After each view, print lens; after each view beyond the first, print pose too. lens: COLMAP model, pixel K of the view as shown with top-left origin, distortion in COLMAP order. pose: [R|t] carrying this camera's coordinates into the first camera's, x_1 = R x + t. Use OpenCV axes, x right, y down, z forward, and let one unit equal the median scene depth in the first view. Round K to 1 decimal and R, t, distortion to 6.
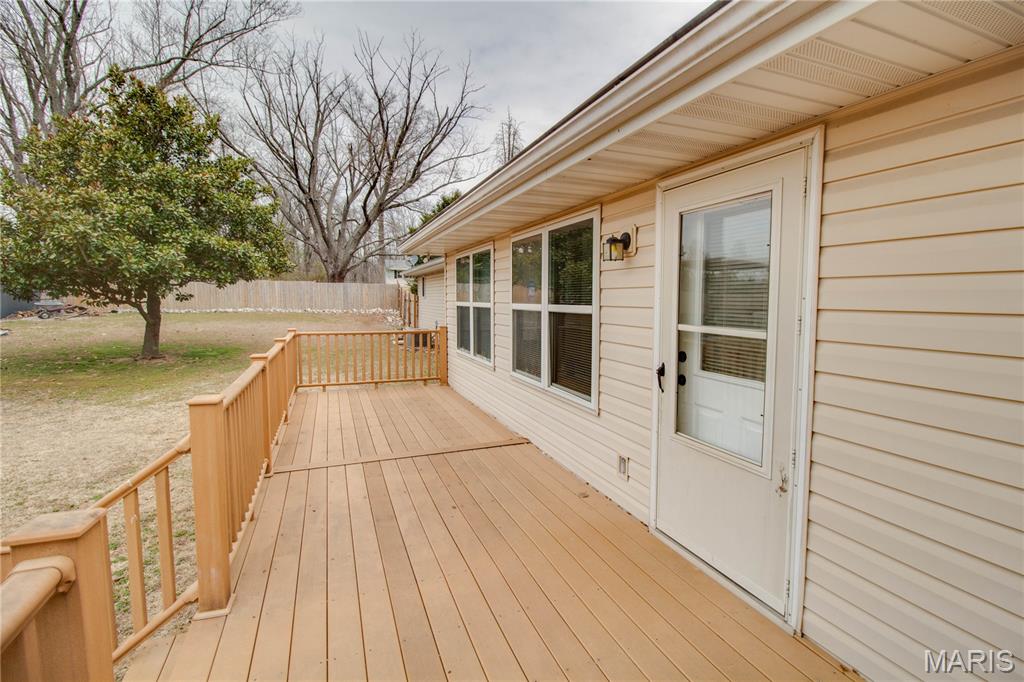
lens RADIAL K [[465.3, 0, 514.1], [0, 465.3, 343.2], [0, 0, 1]] dist [-0.019393, -0.001553]
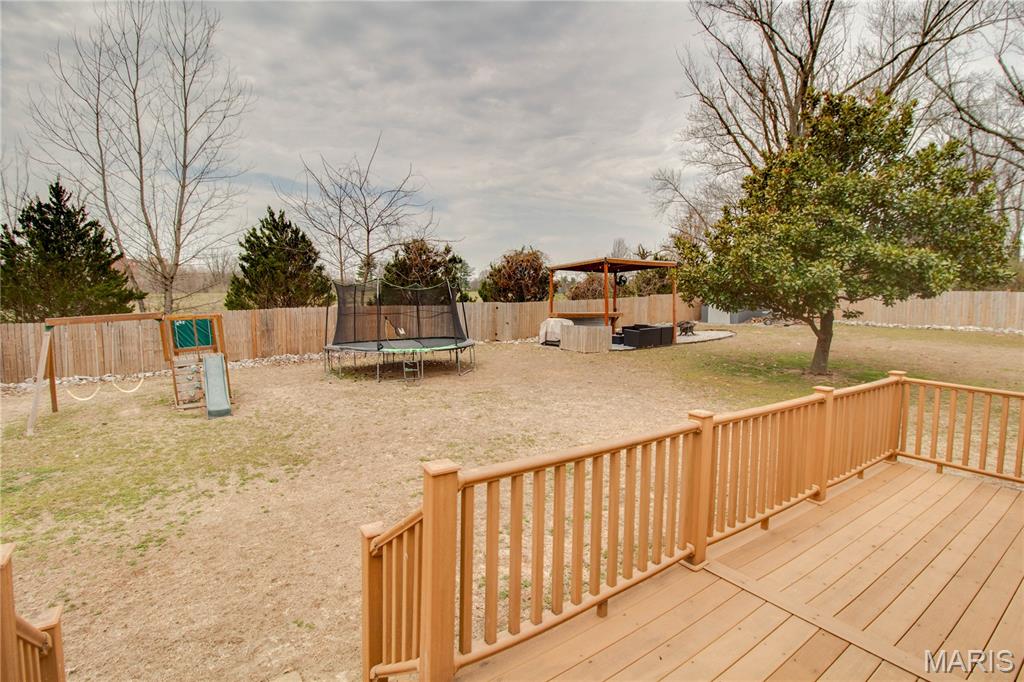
lens RADIAL K [[487.4, 0, 513.9], [0, 487.4, 340.9], [0, 0, 1]] dist [-0.008962, -0.005406]
pose [[0.270928, 0.083128, -0.959003, 0.032394], [-0.115776, 0.991846, 0.053267, -0.023878], [0.955612, 0.096598, 0.278343, 0.109648]]
